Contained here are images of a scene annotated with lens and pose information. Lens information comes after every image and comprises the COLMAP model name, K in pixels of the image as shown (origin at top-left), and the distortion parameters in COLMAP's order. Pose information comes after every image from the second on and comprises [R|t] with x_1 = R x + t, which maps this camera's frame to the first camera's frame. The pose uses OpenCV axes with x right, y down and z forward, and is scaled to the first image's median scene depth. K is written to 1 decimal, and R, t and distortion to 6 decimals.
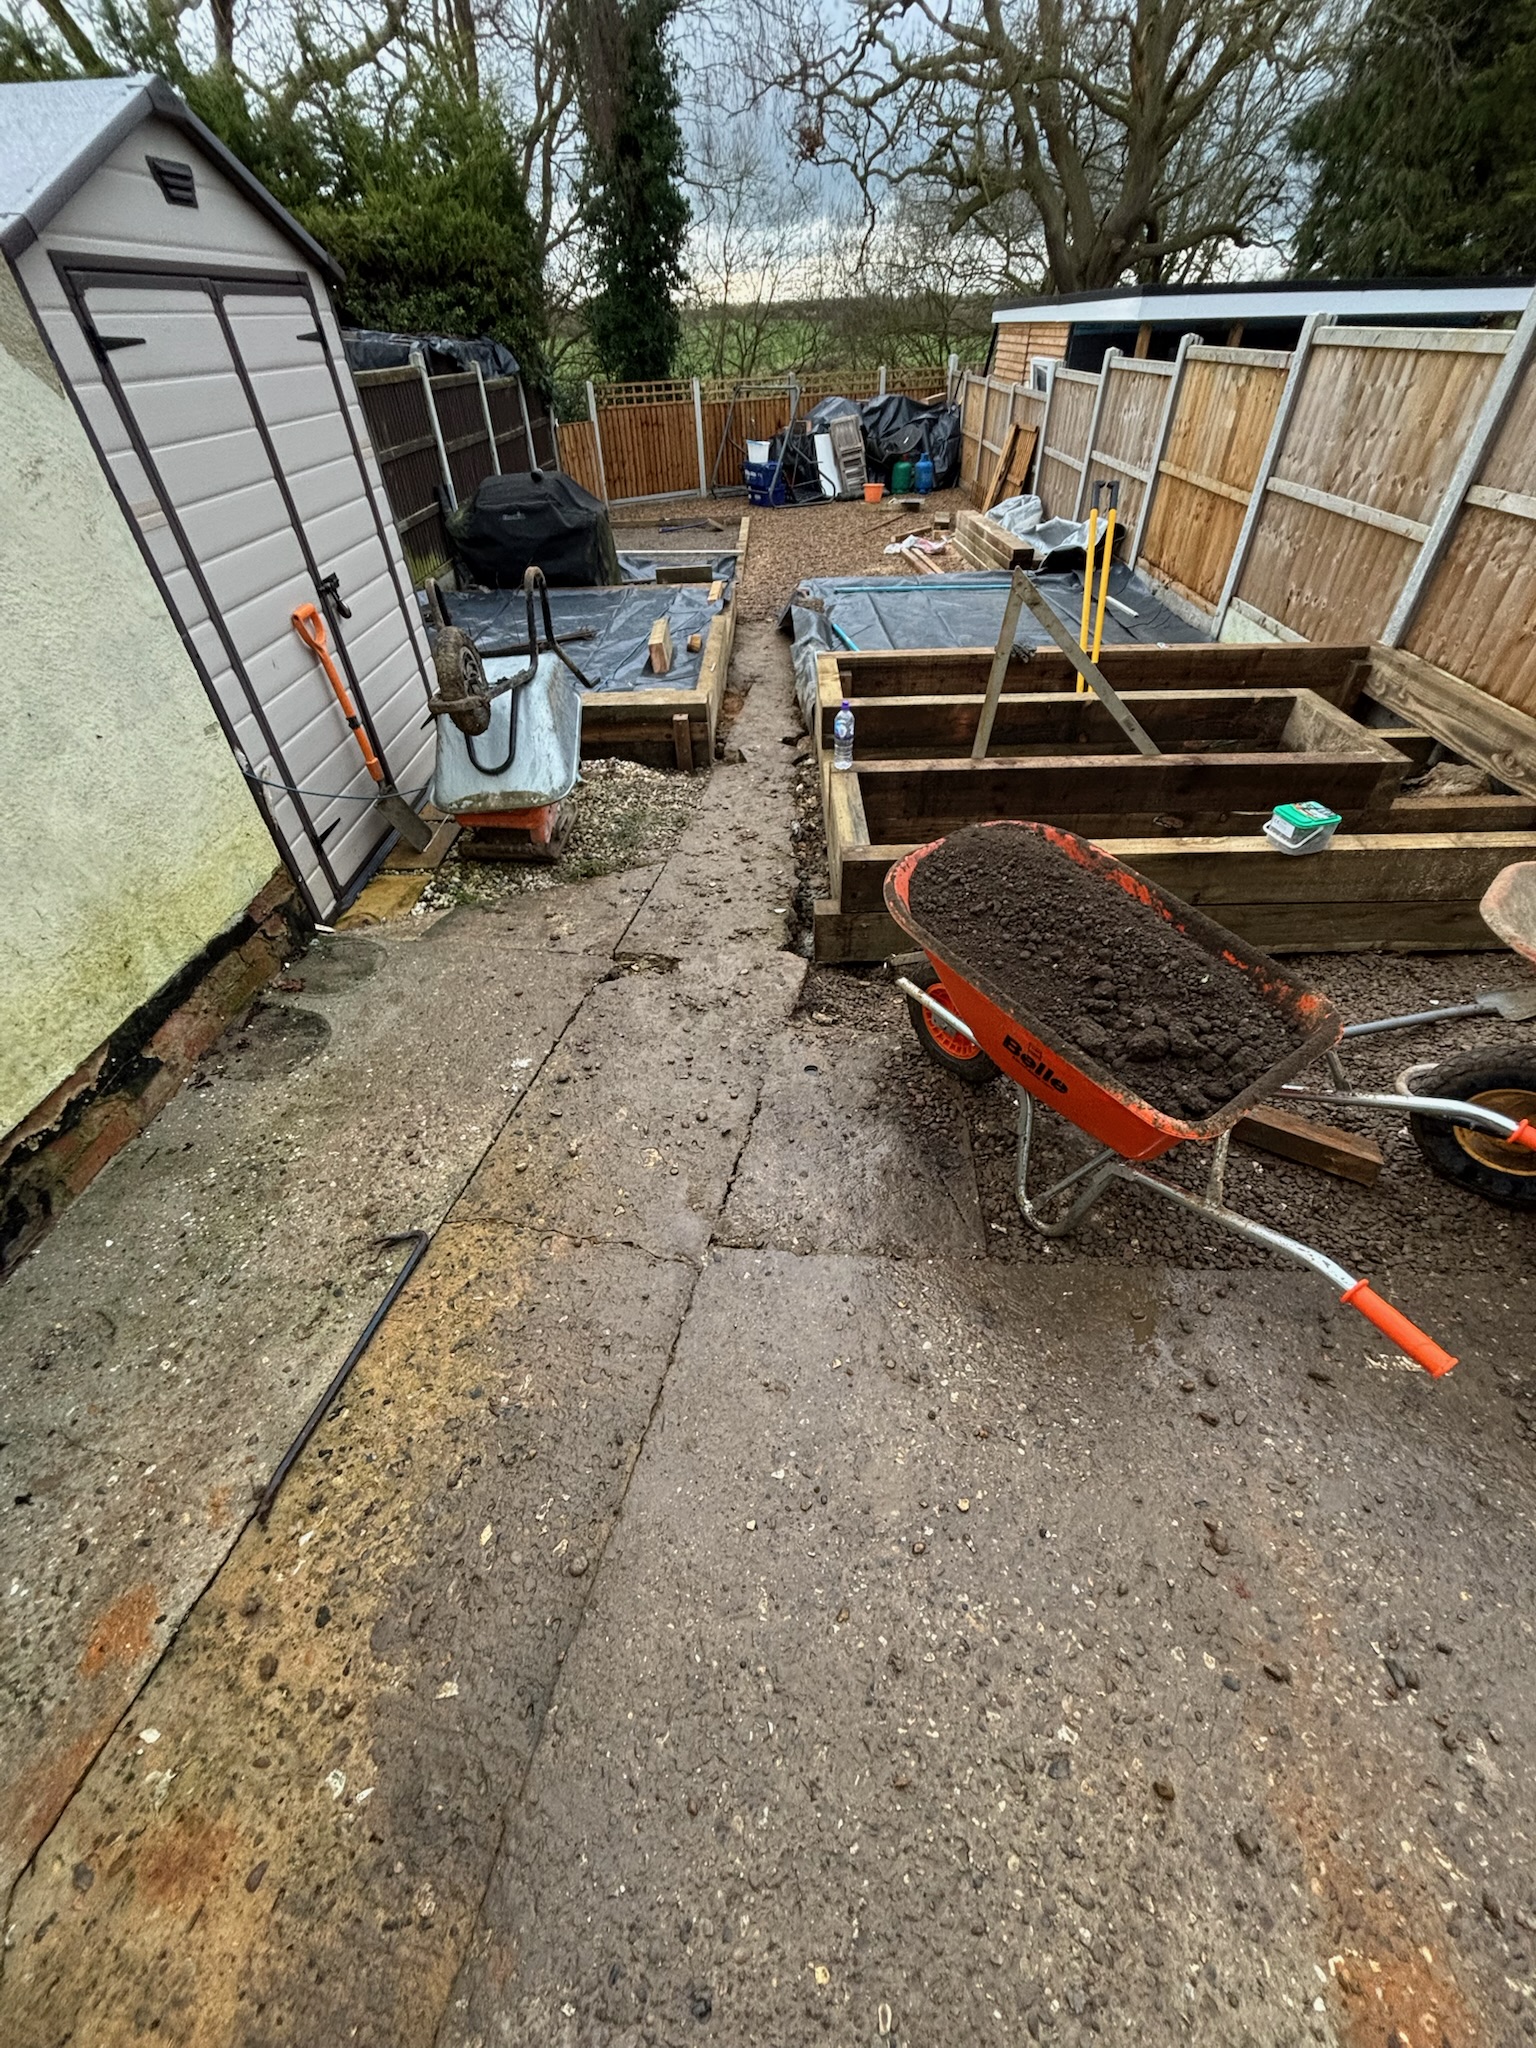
lens RADIAL K [[818.4, 0, 772.0], [0, 818.4, 1026.4], [0, 0, 1]] dist [0.000632, -0.001348]
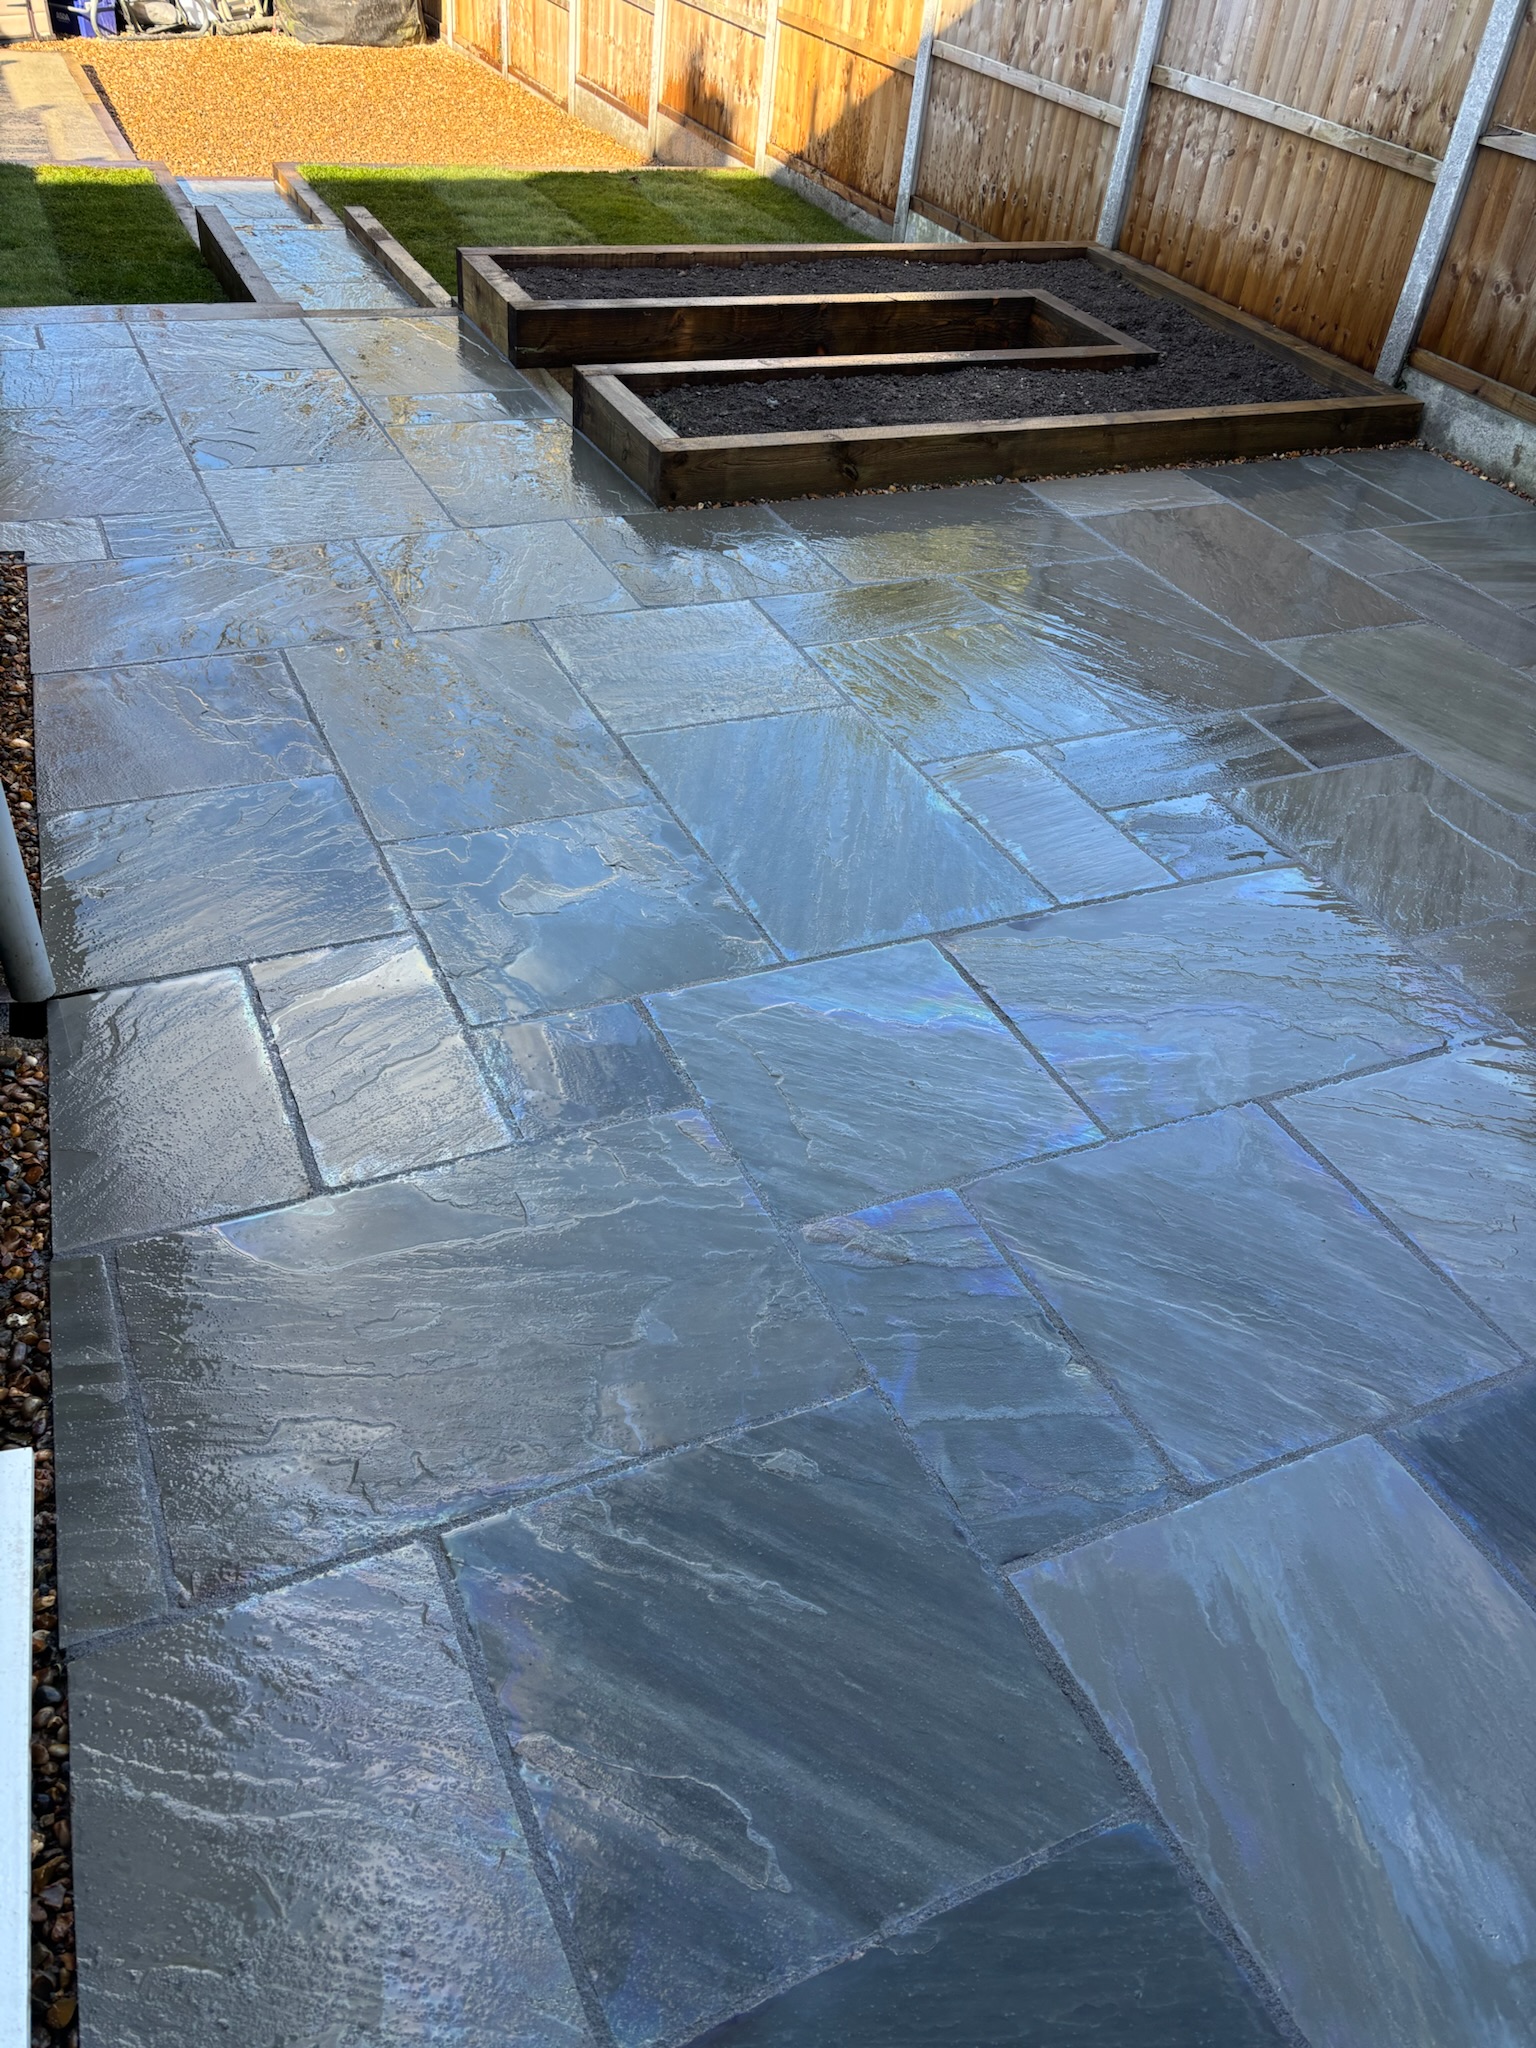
lens RADIAL K [[1537.3, 0, 756.3], [0, 1537.3, 1042.0], [0, 0, 1]] dist [0.048827, -0.048600]
pose [[0.907360, -0.180724, 0.379523, -0.361845], [0.181200, 0.982830, 0.034800, 0.241618], [-0.379295, 0.037194, 0.924528, -0.355601]]
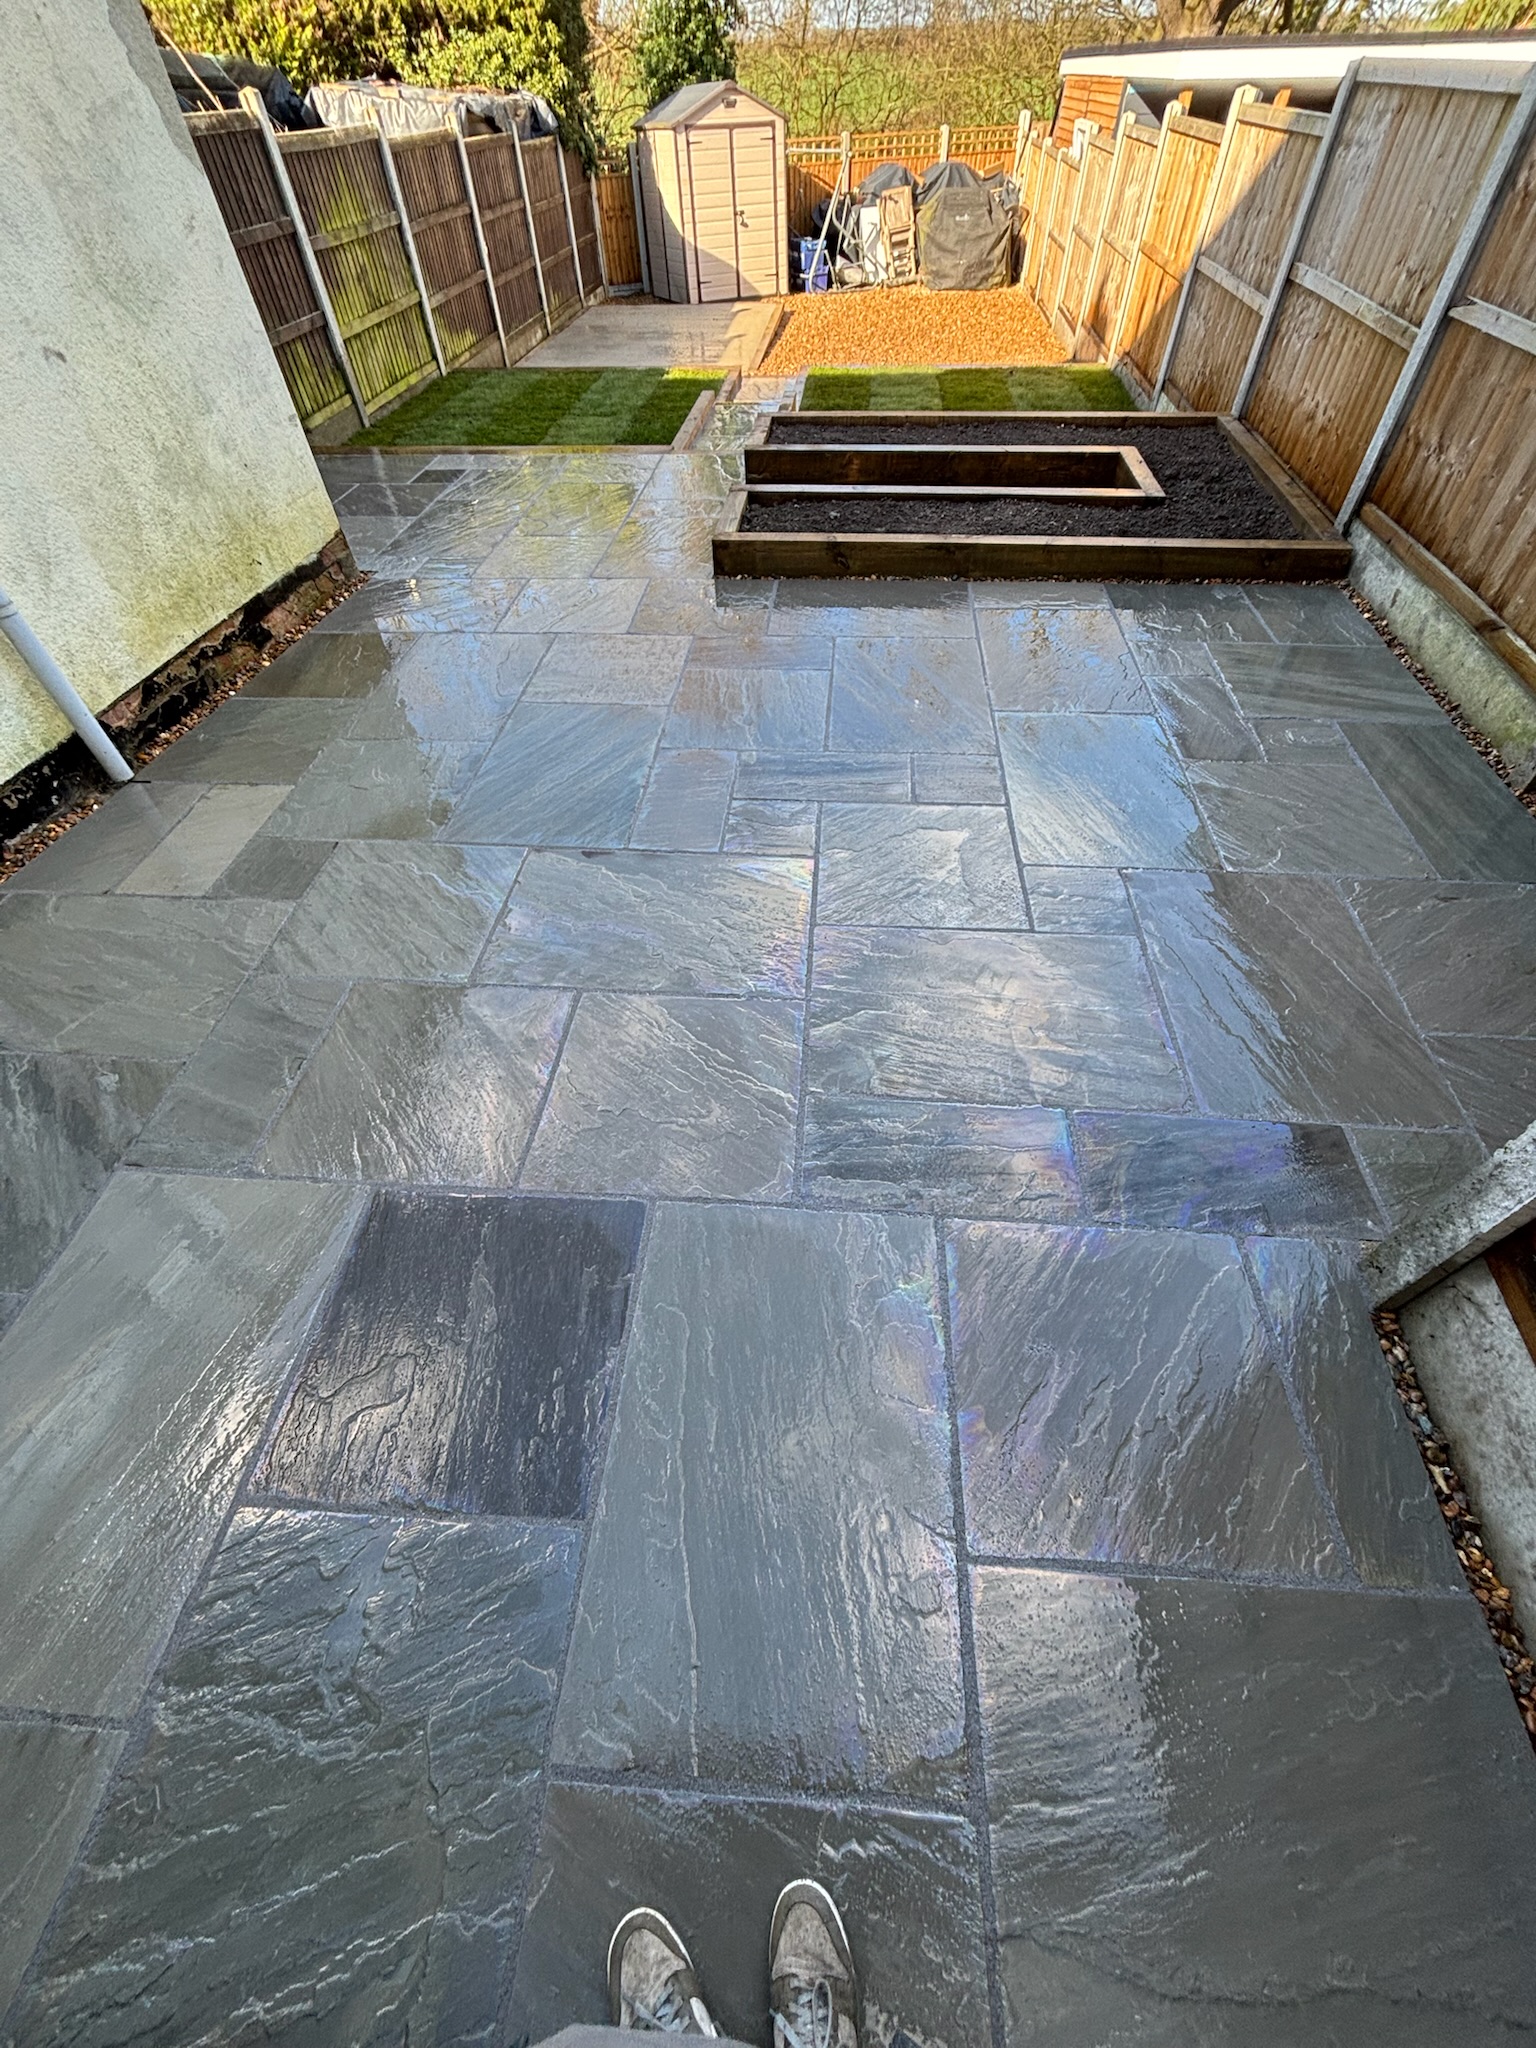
lens RADIAL K [[818.4, 0, 771.8], [0, 818.4, 1028.1], [0, 0, 1]] dist [0.000632, -0.001348]
pose [[0.996056, 0.069147, -0.055595, 0.210765], [-0.059305, 0.984928, 0.162479, 0.256638], [0.065991, -0.158541, 0.985145, -0.355965]]
